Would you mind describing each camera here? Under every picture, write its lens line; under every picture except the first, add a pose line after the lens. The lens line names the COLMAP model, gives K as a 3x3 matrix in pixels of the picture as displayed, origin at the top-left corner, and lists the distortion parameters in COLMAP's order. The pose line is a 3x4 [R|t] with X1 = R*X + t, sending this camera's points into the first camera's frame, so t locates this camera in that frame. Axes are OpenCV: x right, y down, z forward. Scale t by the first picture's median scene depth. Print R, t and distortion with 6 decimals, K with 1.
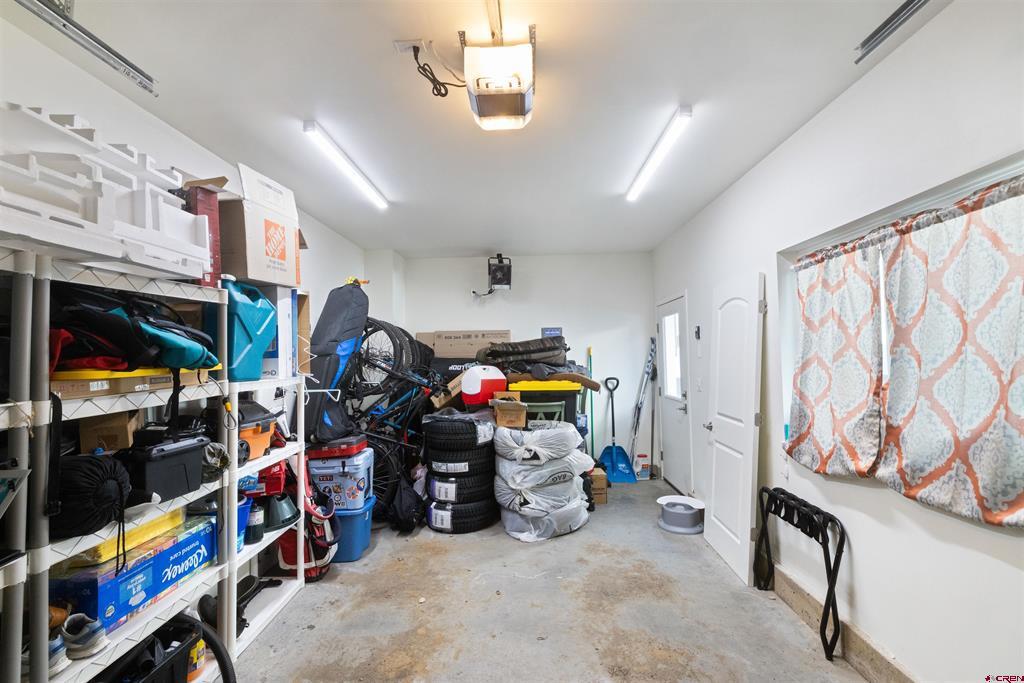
lens RADIAL K [[440.2, 0, 484.4], [0, 440.2, 337.3], [0, 0, 1]] dist [0.000242, 0.000005]
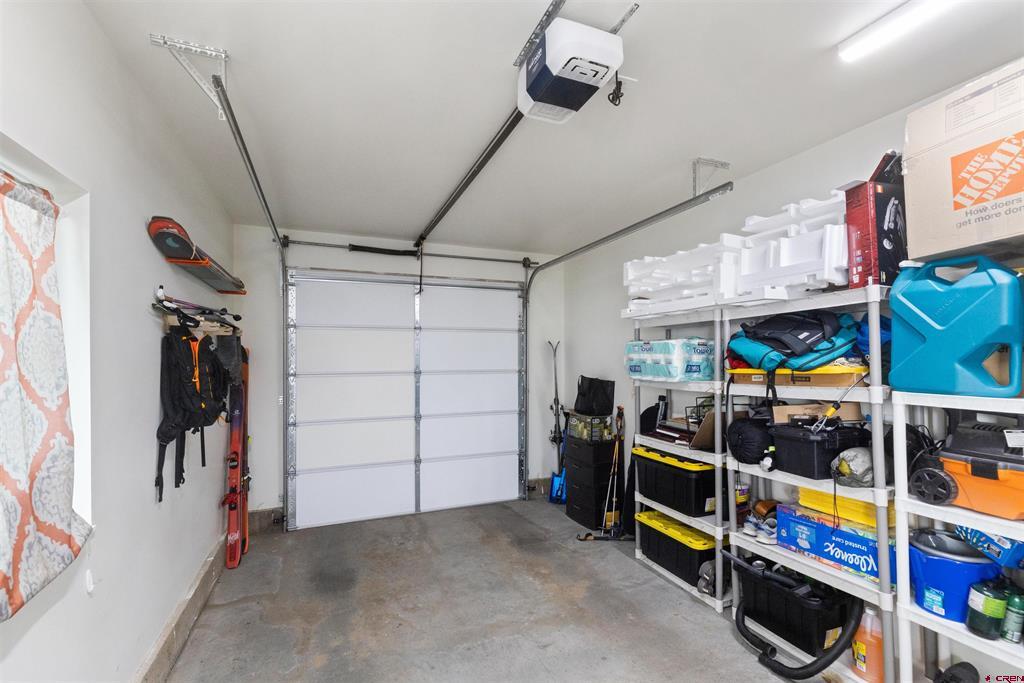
lens RADIAL K [[453.8, 0, 512.0], [0, 453.8, 341.5], [0, 0, 1]] dist [-0.000027, -0.000019]
pose [[-0.884835, 0.002624, -0.465896, 0.568318], [0.037631, 0.997120, -0.065852, 0.044610], [0.464382, -0.075801, -0.882385, 1.703269]]
